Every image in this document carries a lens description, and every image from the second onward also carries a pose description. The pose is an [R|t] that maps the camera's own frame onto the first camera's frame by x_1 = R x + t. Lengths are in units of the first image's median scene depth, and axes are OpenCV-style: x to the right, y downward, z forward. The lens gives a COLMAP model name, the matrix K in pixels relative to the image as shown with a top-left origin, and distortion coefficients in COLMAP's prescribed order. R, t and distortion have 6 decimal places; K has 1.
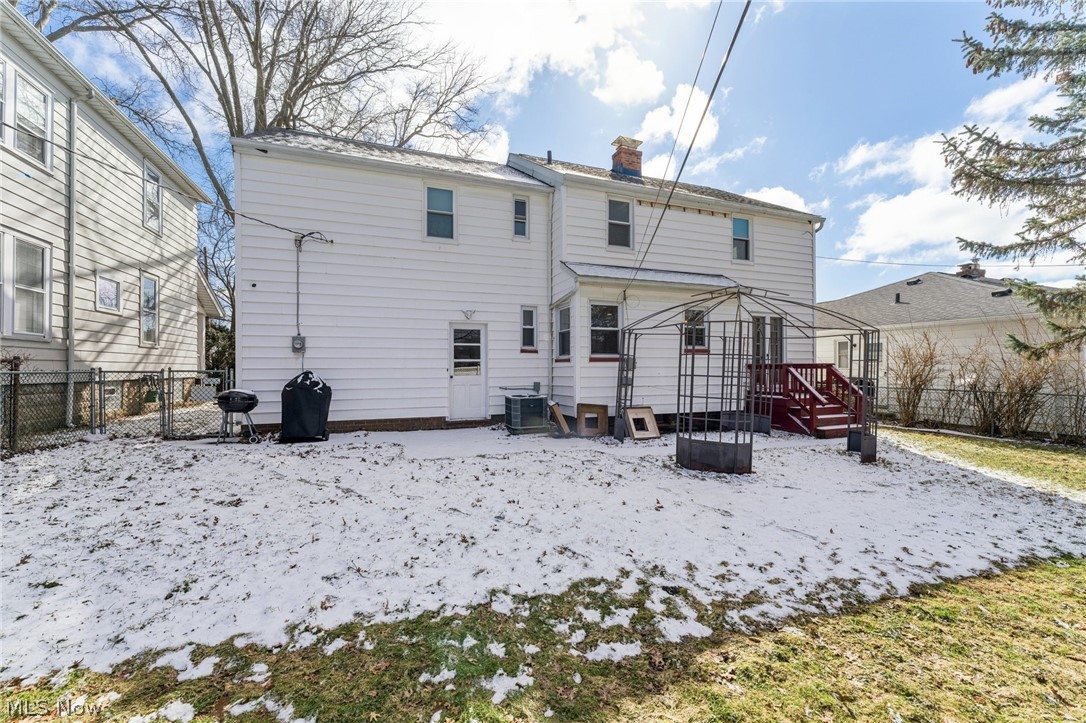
lens RADIAL K [[424.1, 0, 531.2], [0, 424.1, 366.5], [0, 0, 1]] dist [-0.001799, -0.000397]
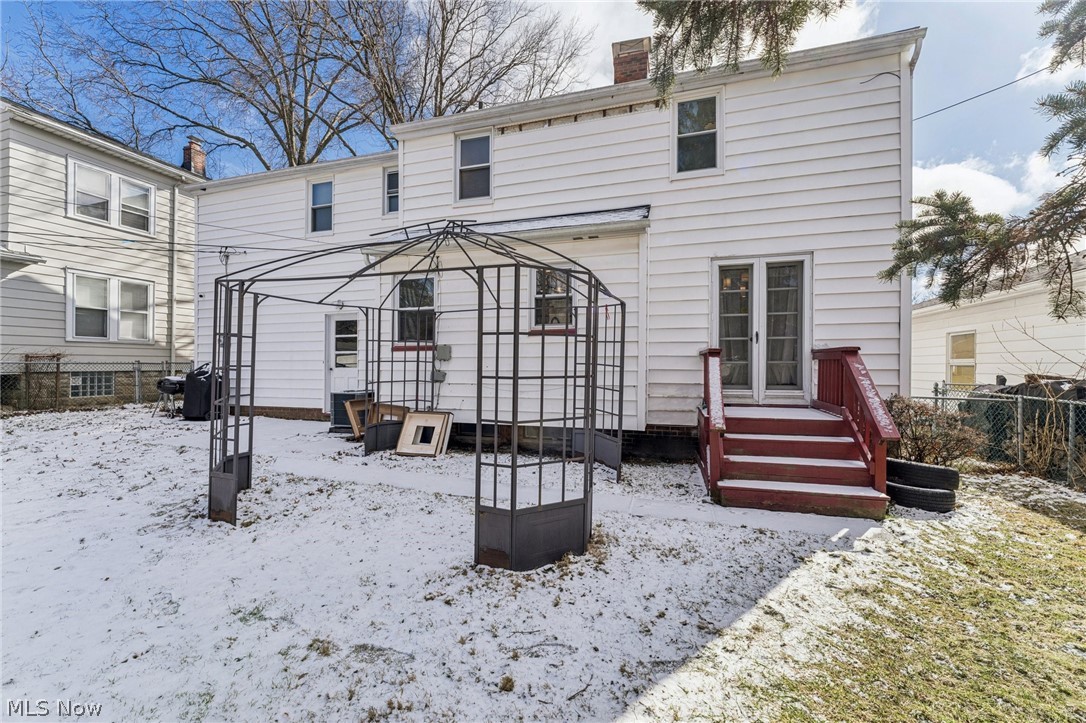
lens RADIAL K [[424.1, 0, 535.4], [0, 424.1, 364.8], [0, 0, 1]] dist [-0.001799, -0.000397]
pose [[0.805029, 0.001092, -0.593234, 0.845904], [0.001090, 0.999994, 0.003319, 0.012031], [0.593234, -0.003318, 0.805023, 0.519936]]
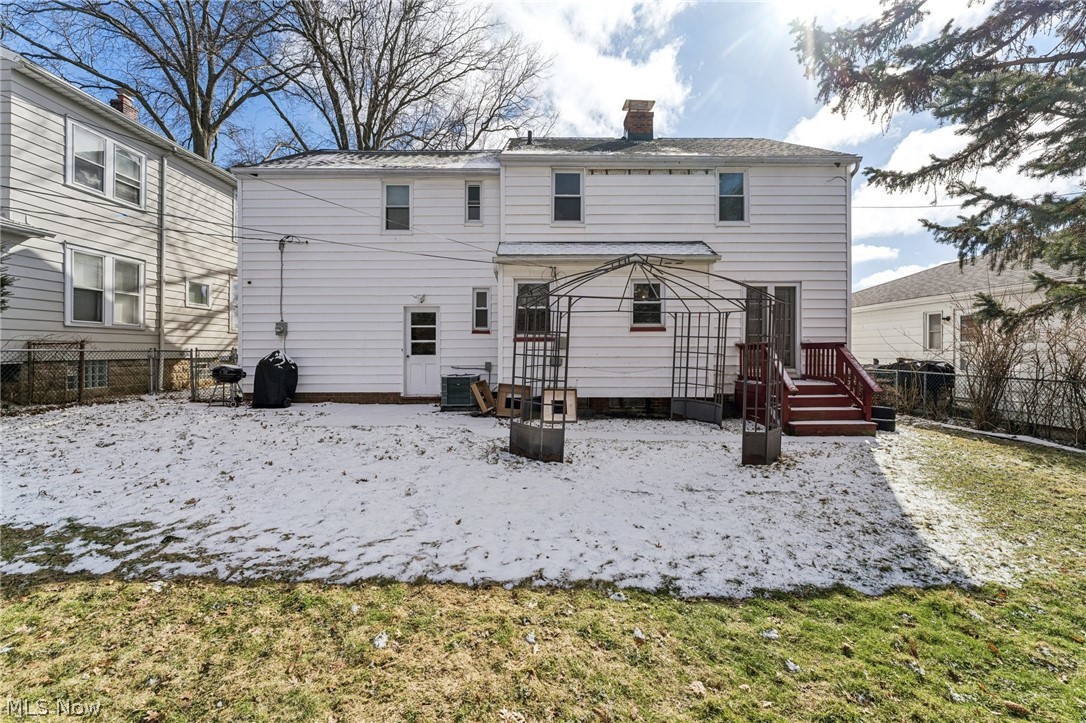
lens RADIAL K [[424.1, 0, 536.3], [0, 424.1, 350.9], [0, 0, 1]] dist [-0.001799, -0.000397]
pose [[0.943227, 0.000801, -0.332149, 0.522913], [0.000228, 0.999995, 0.003058, 0.007467], [0.332150, -0.002960, 0.943222, 0.085473]]
